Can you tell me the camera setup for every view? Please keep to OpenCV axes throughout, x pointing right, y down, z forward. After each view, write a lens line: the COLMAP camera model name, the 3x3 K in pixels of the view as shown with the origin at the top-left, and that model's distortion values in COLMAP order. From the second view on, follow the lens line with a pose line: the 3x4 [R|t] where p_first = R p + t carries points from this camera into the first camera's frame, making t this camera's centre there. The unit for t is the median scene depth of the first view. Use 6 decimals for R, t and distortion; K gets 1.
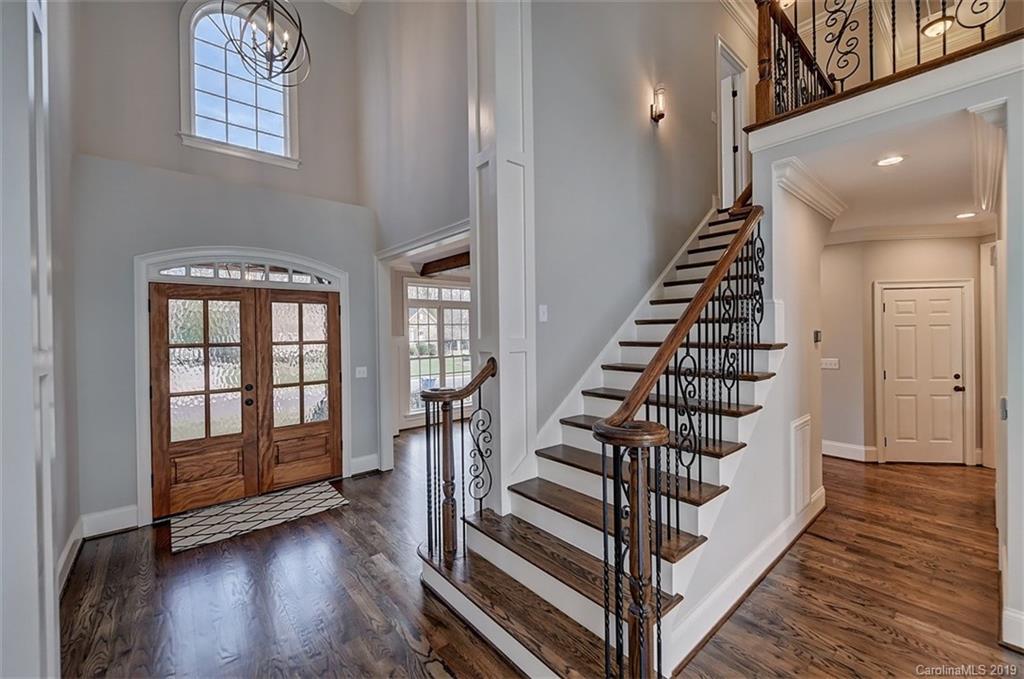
lens RADIAL K [[407.8, 0, 511.0], [0, 407.8, 334.9], [0, 0, 1]] dist [0.001705, -0.000042]
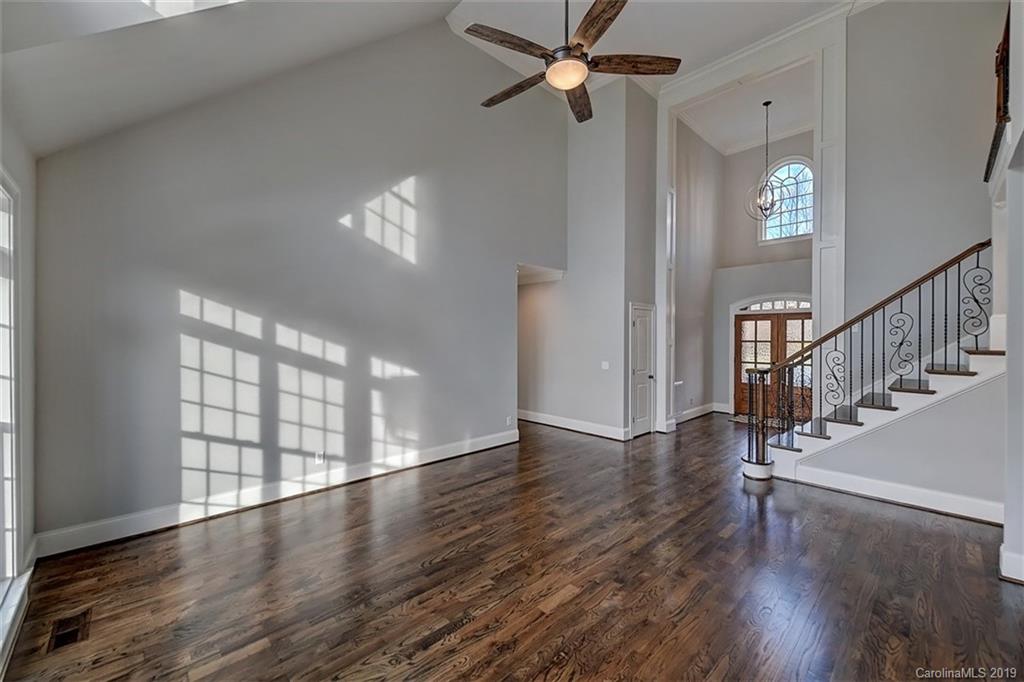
lens RADIAL K [[410.1, 0, 512.5], [0, 410.1, 334.7], [0, 0, 1]] dist [-0.001907, 0.000079]
pose [[0.047694, 0.010069, -0.998811, 1.314822], [-0.012536, 0.999876, 0.009481, -0.014653], [0.998783, 0.012069, 0.047815, -0.382816]]
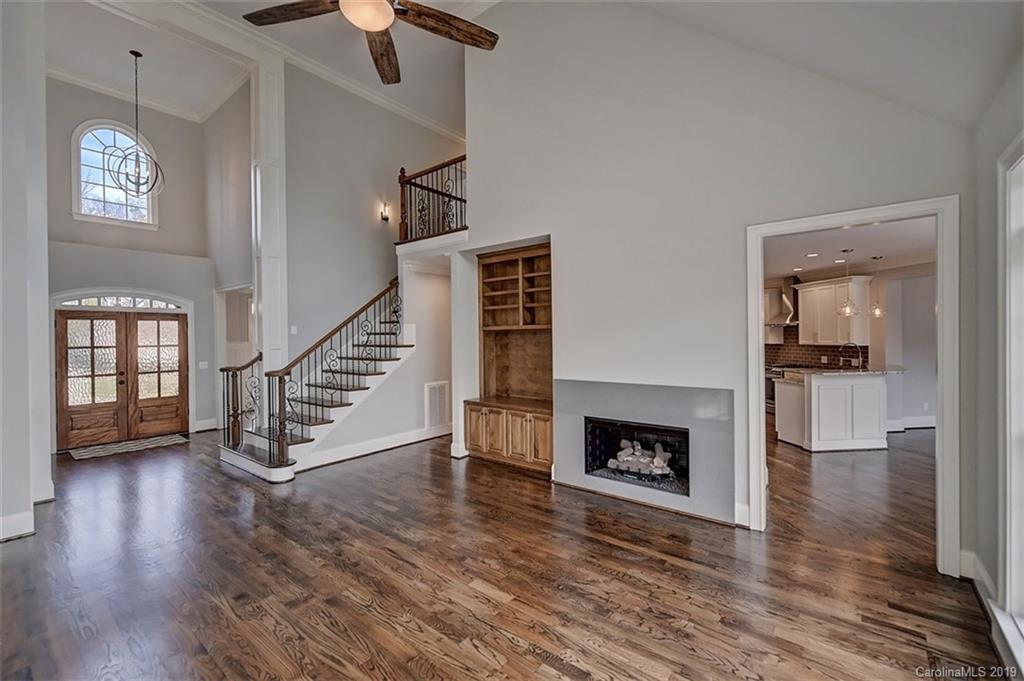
lens RADIAL K [[434.3, 0, 514.0], [0, 434.3, 337.4], [0, 0, 1]] dist [0.000597, -0.000198]
pose [[0.982188, 0.000355, 0.187903, 0.564760], [0.001129, 0.999969, -0.007790, 0.000665], [-0.187900, 0.007863, 0.982157, -0.989335]]
